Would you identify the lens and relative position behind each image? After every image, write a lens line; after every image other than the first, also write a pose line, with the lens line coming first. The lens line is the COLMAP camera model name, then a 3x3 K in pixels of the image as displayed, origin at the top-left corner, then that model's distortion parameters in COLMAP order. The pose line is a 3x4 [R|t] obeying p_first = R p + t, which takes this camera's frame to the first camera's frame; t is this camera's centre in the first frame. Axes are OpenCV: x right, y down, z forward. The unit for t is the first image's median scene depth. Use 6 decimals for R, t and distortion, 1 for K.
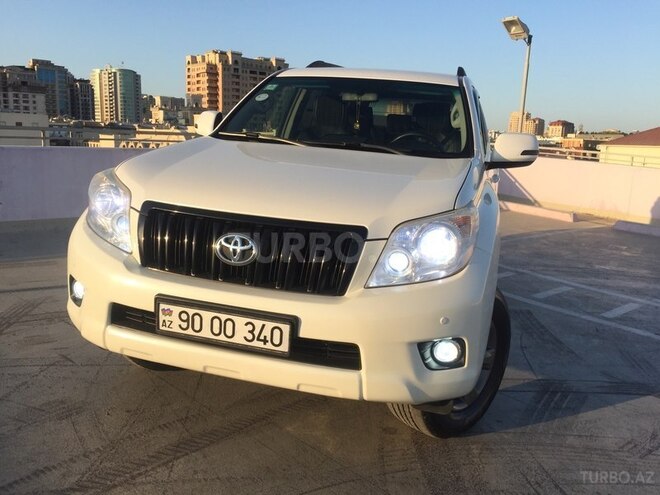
lens RADIAL K [[565.7, 0, 331.0], [0, 565.7, 236.6], [0, 0, 1]] dist [0.074493, -0.105211]
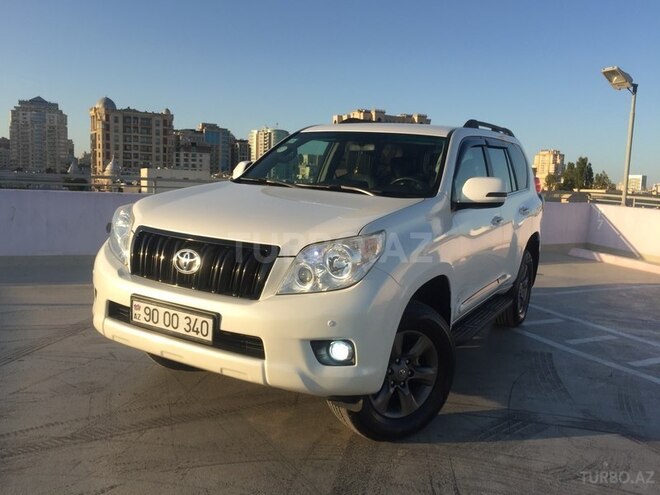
lens RADIAL K [[565.7, 0, 331.0], [0, 565.7, 236.6], [0, 0, 1]] dist [0.074493, -0.105211]
pose [[0.969895, 0.020737, -0.242639, 0.459479], [-0.043207, 0.995213, -0.087657, 0.064238], [0.239660, 0.095502, 0.966148, -0.187531]]
